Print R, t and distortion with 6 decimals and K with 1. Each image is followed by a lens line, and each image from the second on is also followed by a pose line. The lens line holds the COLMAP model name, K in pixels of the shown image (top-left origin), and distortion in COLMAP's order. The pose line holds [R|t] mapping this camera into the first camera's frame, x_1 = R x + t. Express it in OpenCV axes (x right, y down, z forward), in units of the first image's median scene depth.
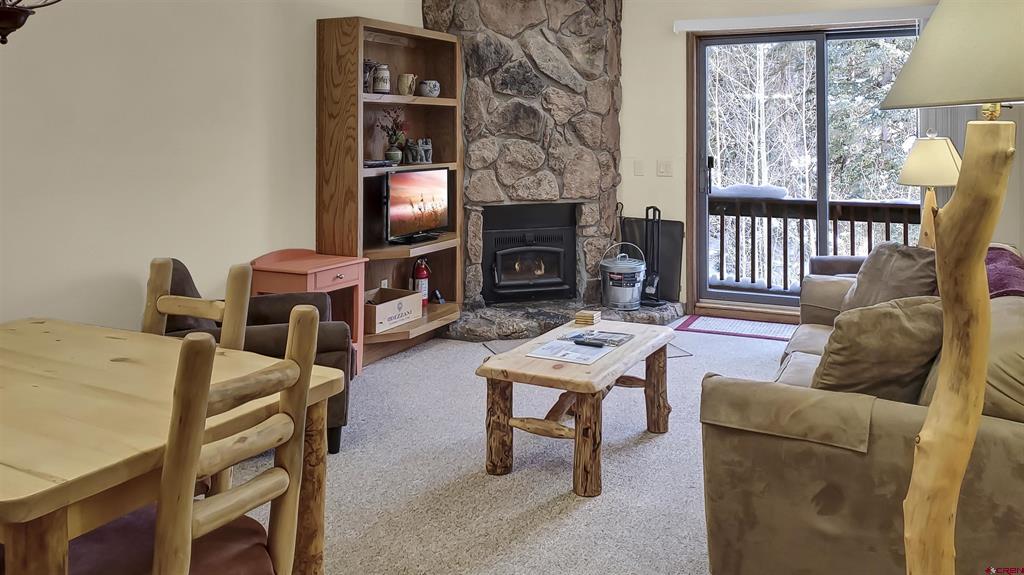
lens RADIAL K [[853.7, 0, 513.1], [0, 853.7, 164.3], [0, 0, 1]] dist [0.104381, -0.002677]
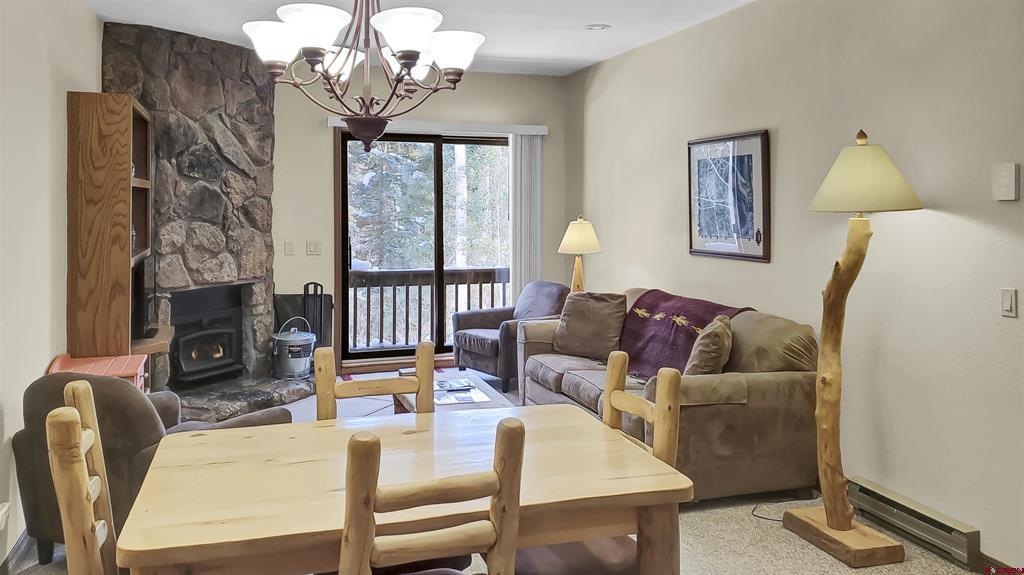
lens RADIAL K [[840.9, 0, 532.1], [0, 840.9, 197.0], [0, 0, 1]] dist [0.006642, -0.002797]
pose [[0.684299, 0.011256, 0.729115, -0.451907], [0.021953, 0.999110, -0.036027, -0.015637], [-0.728871, 0.040660, 0.683442, 0.050700]]
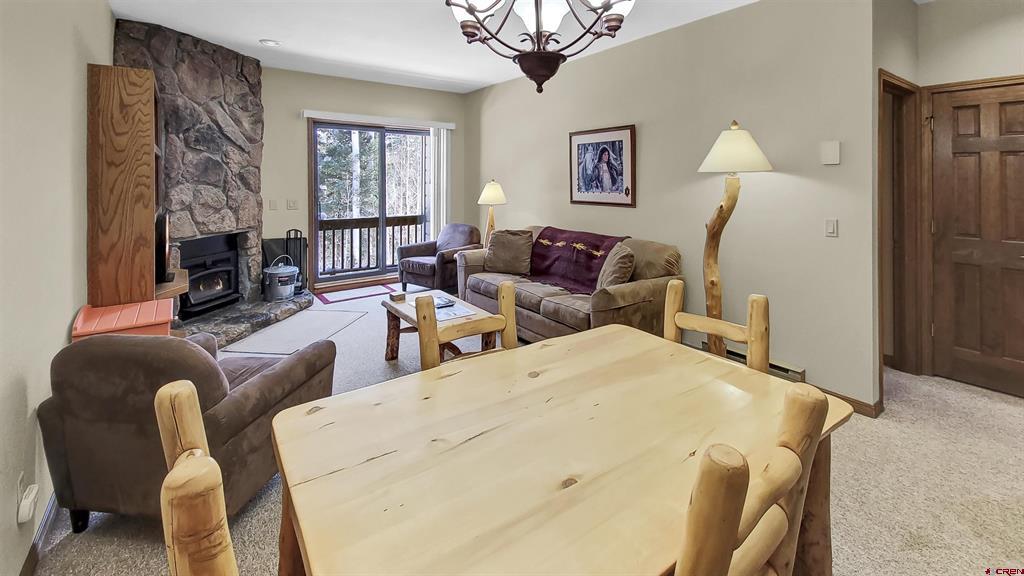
lens RADIAL K [[450.0, 0, 529.1], [0, 450.0, 181.2], [0, 0, 1]] dist [-0.010378, 0.000335]
pose [[0.421911, 0.001731, 0.906636, -0.398390], [0.030137, 0.999419, -0.015933, -0.011074], [-0.906136, 0.034045, 0.421613, 0.292999]]
